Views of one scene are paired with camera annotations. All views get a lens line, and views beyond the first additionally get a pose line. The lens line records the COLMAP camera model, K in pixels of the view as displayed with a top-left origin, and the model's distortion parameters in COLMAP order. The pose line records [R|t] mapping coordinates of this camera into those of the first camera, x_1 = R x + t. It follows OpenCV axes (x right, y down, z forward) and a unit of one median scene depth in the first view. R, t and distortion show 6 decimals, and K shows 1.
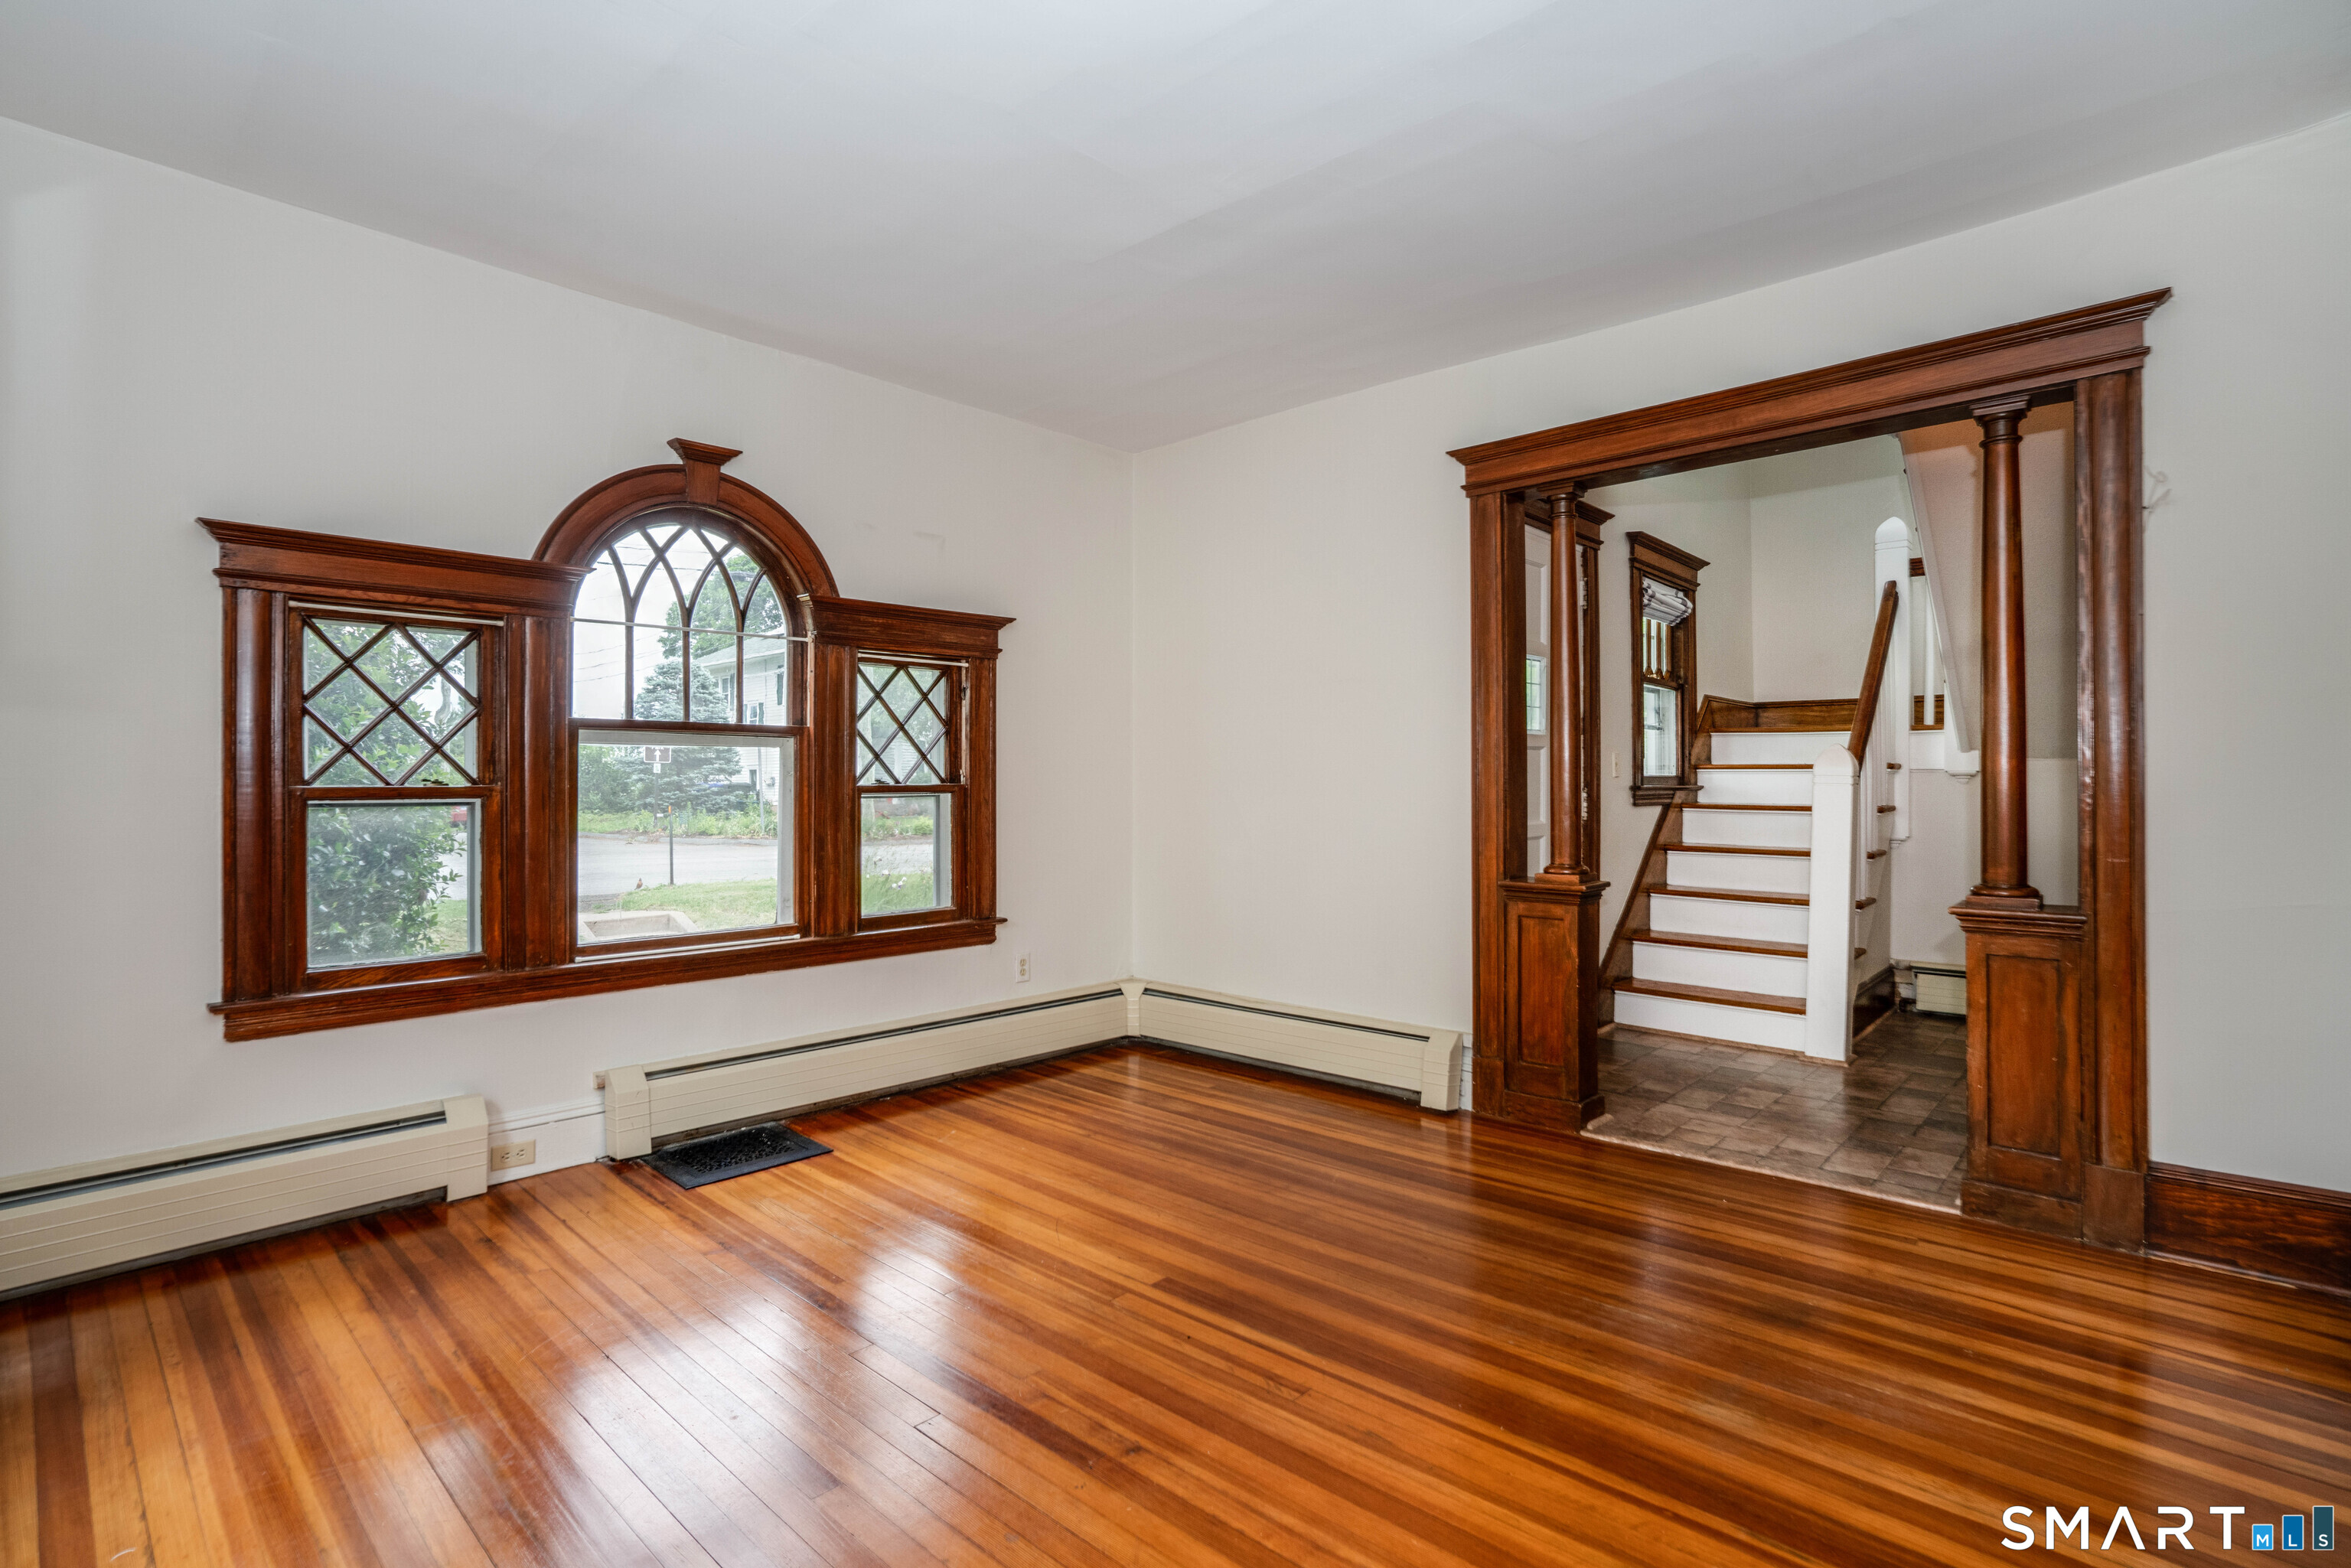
lens RADIAL K [[1105.8, 0, 1176.7], [0, 1105.8, 782.9], [0, 0, 1]] dist [-0.026597, 0.003024]
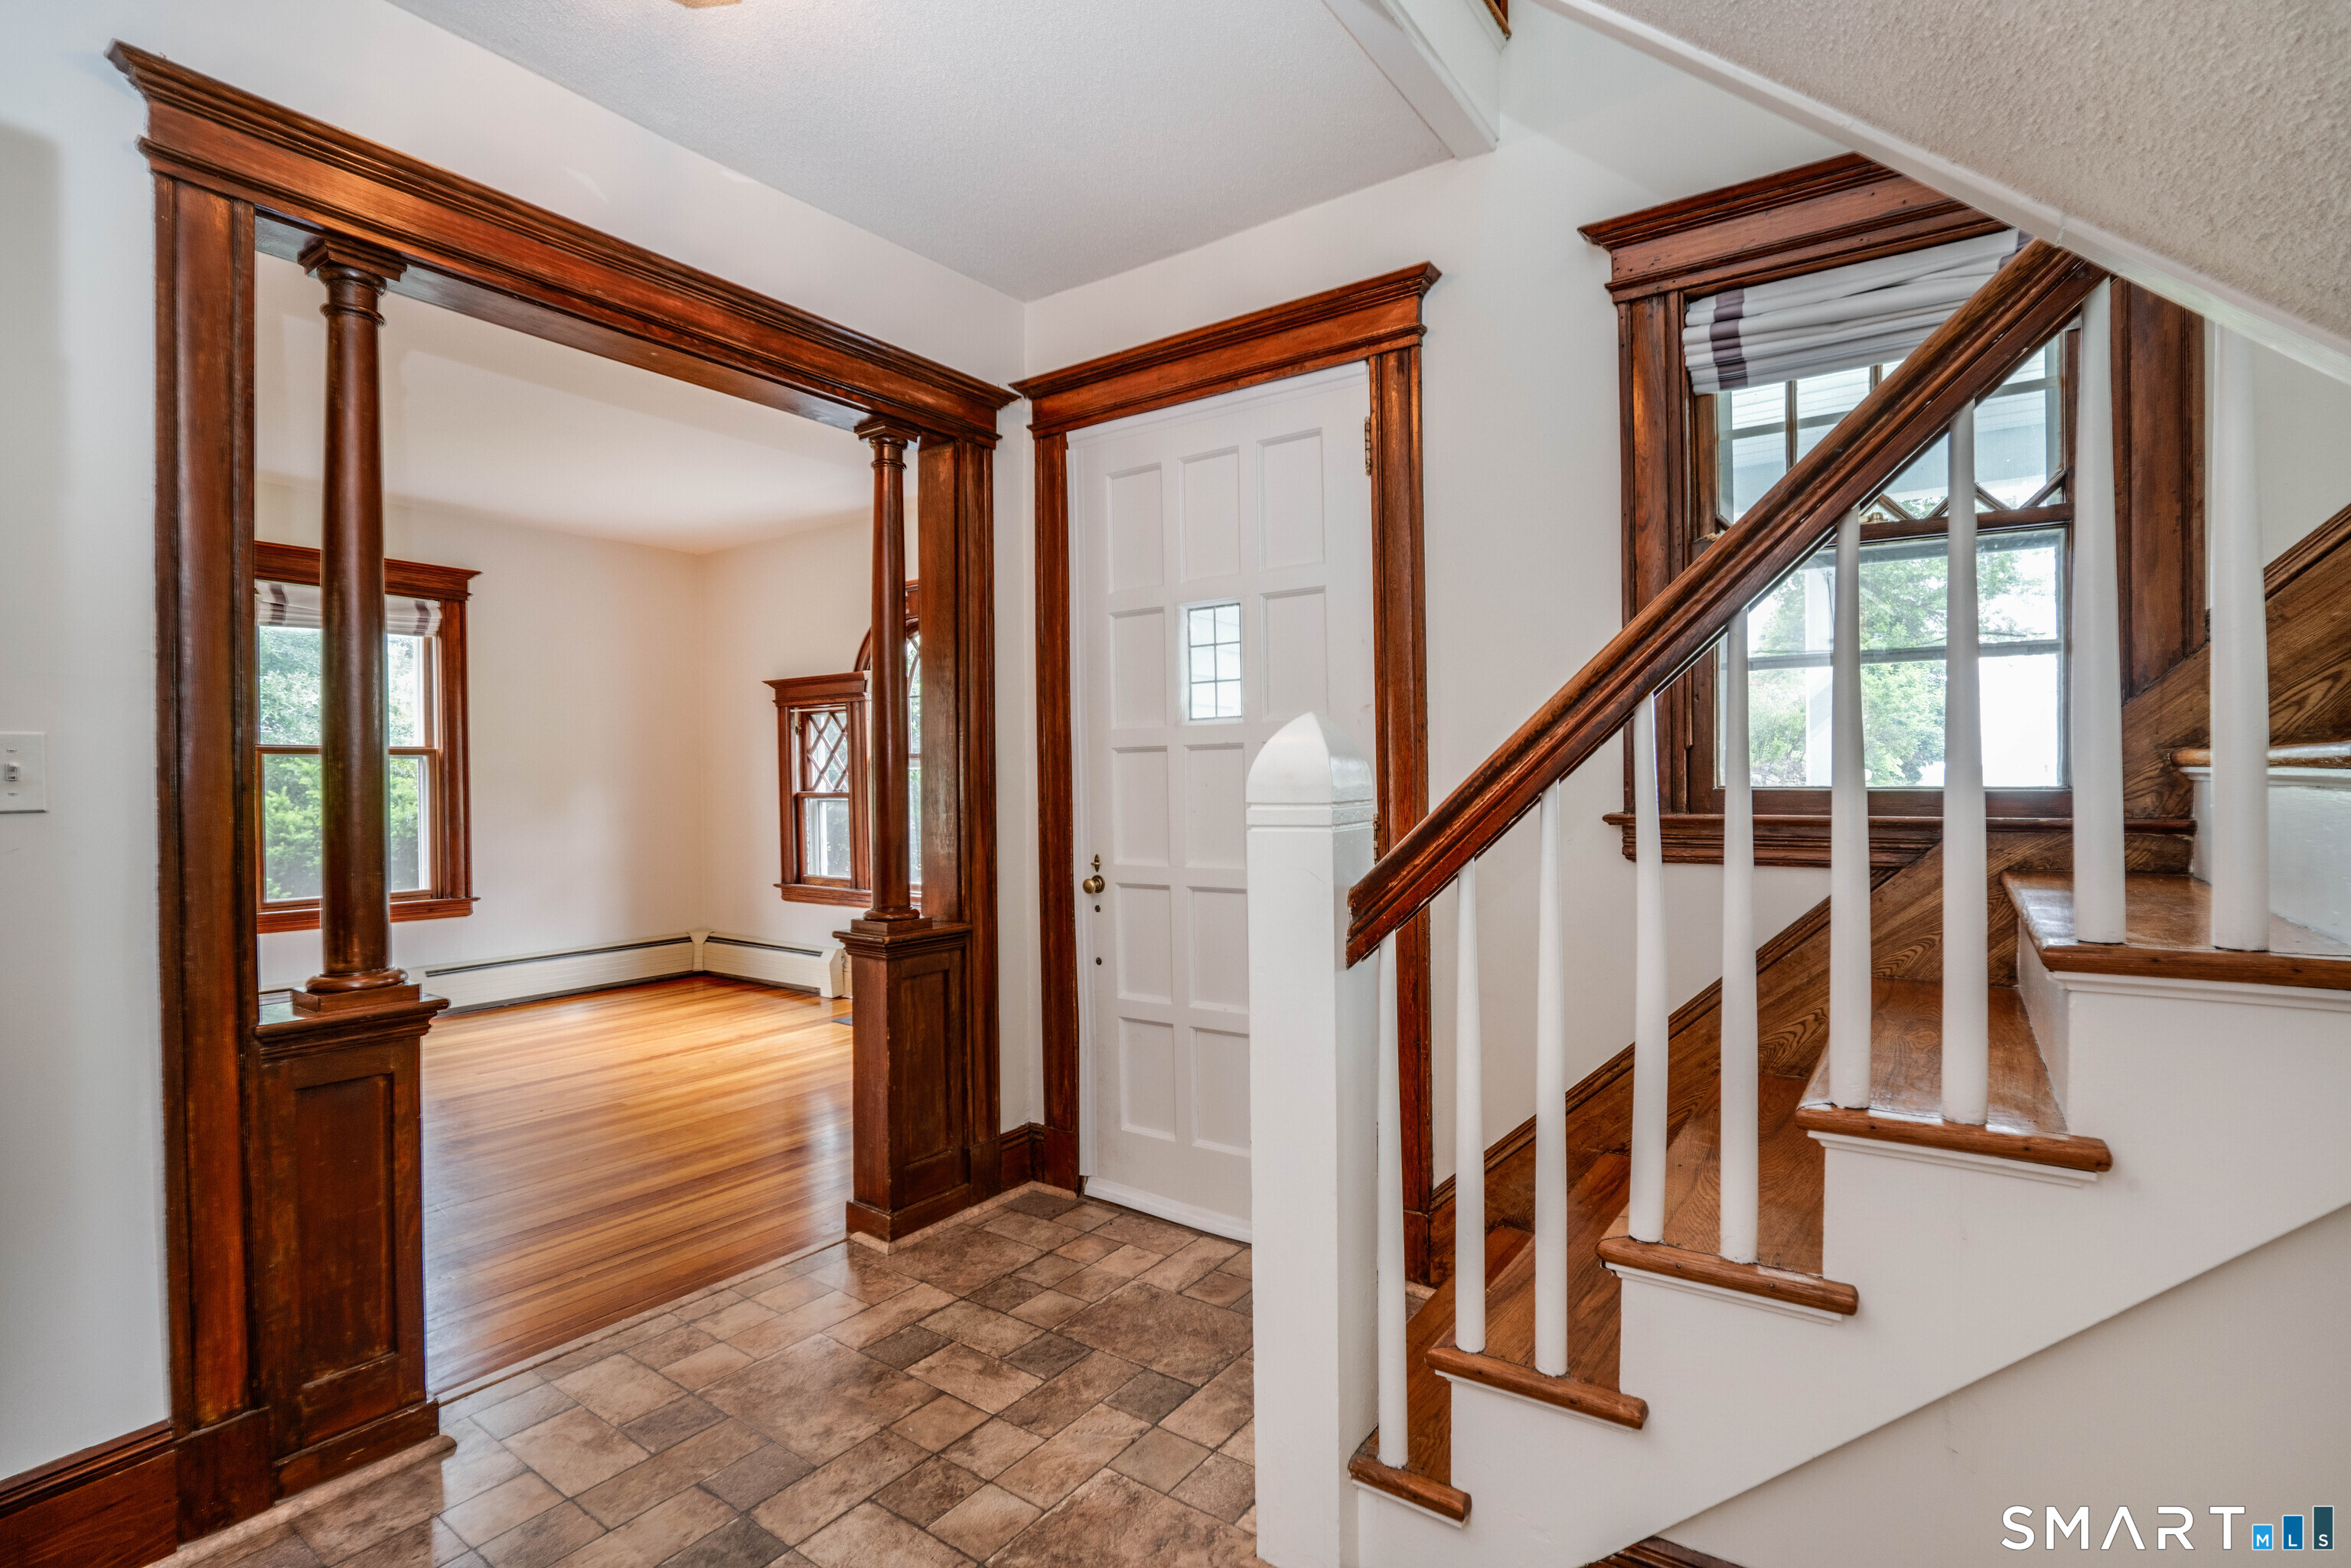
lens RADIAL K [[1105.8, 0, 1171.0], [0, 1105.8, 789.8], [0, 0, 1]] dist [-0.026597, 0.003024]
pose [[0.130104, 0.015920, -0.991373, 1.283353], [0.006333, 0.999837, 0.016887, -0.023185], [0.991480, -0.008476, 0.129982, 1.217093]]
